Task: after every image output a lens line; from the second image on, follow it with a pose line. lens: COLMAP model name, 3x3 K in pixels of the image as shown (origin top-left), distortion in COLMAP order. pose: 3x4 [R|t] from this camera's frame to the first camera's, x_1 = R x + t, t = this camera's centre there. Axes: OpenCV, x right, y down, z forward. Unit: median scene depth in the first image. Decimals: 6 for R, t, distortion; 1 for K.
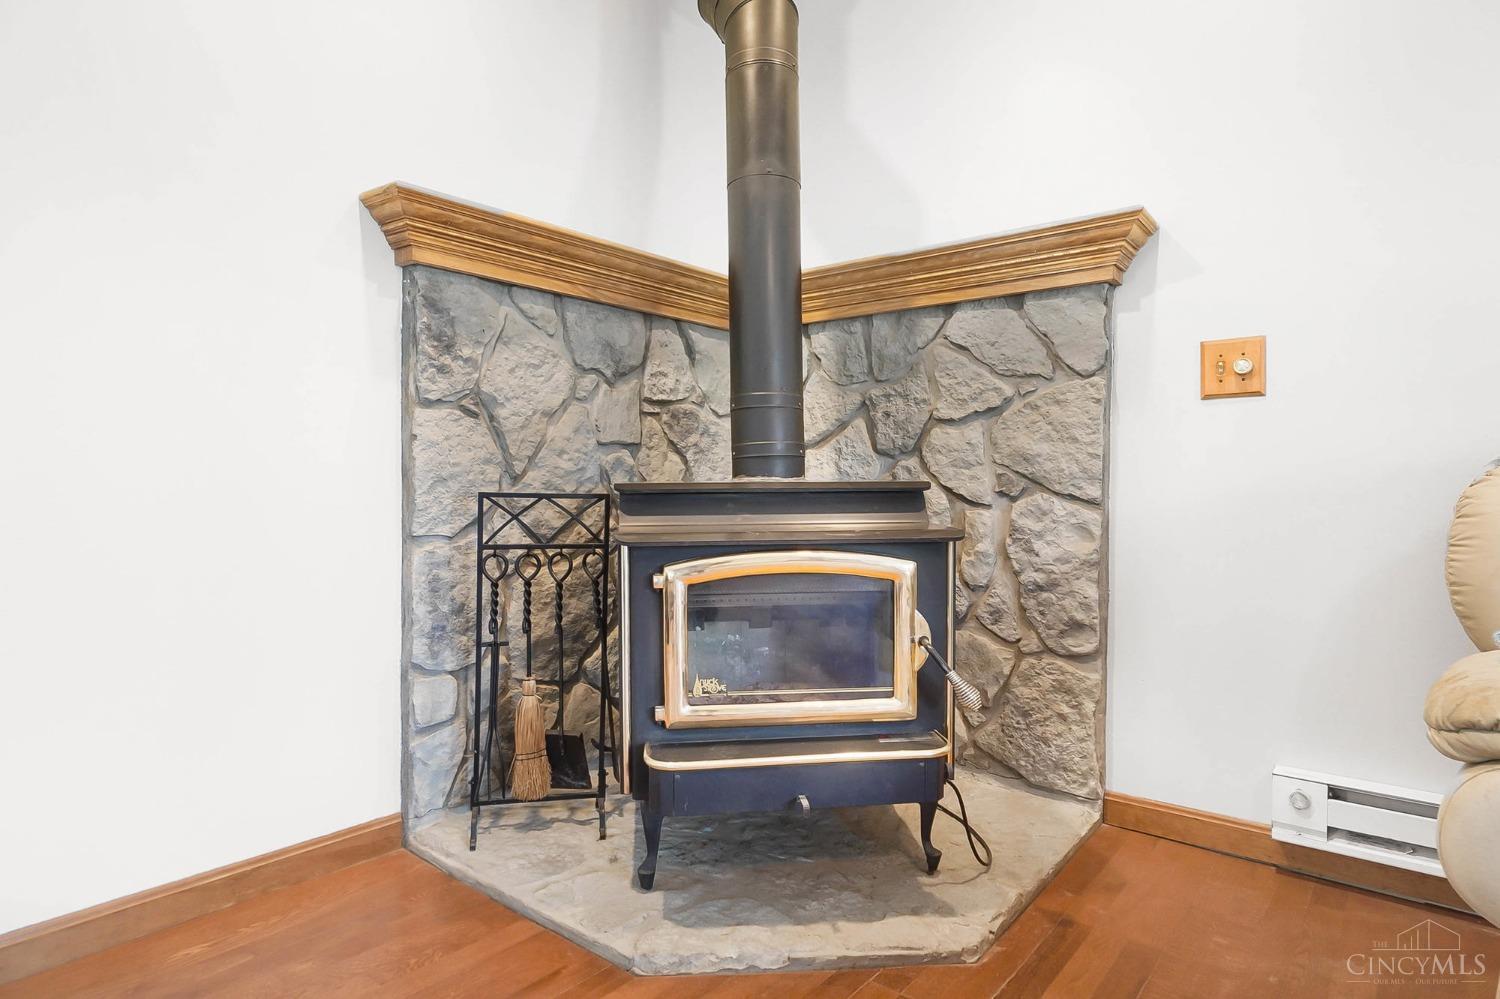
lens RADIAL K [[845.7, 0, 750.0], [0, 845.7, 499.5], [0, 0, 1]] dist [0.001212, 0.000118]
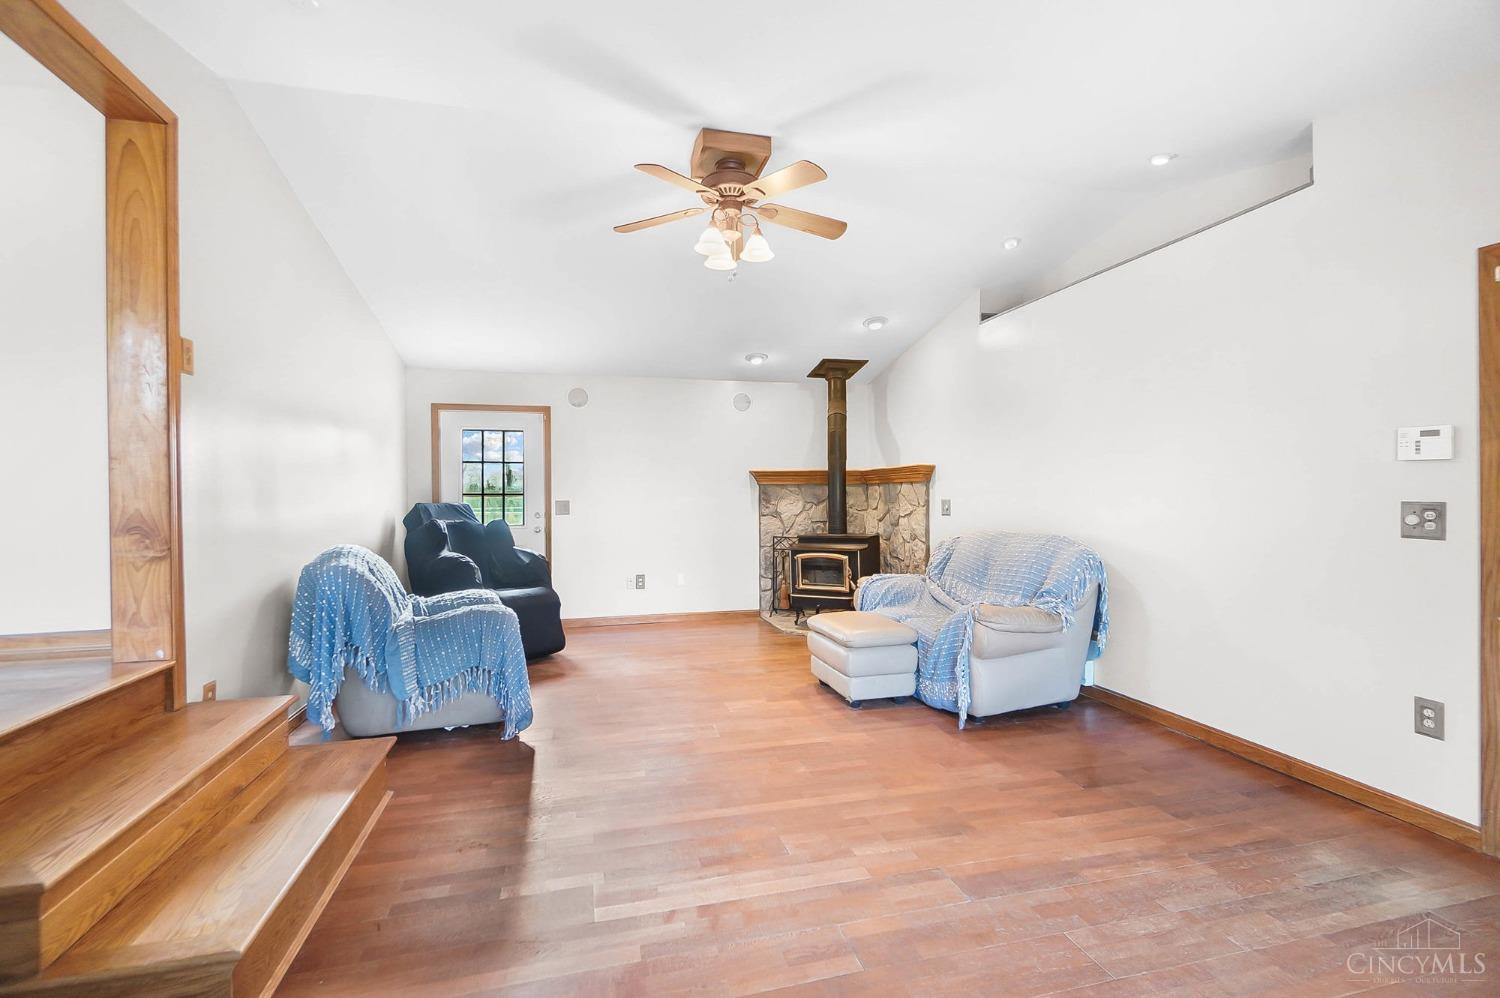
lens RADIAL K [[690.9, 0, 750.0], [0, 690.9, 499.0], [0, 0, 1]] dist [-0.000093, -0.000249]
pose [[0.803303, -0.006028, -0.595541, 1.535048], [0.000884, 0.999960, -0.008929, -0.152841], [0.595571, 0.006647, 0.803276, -1.737070]]
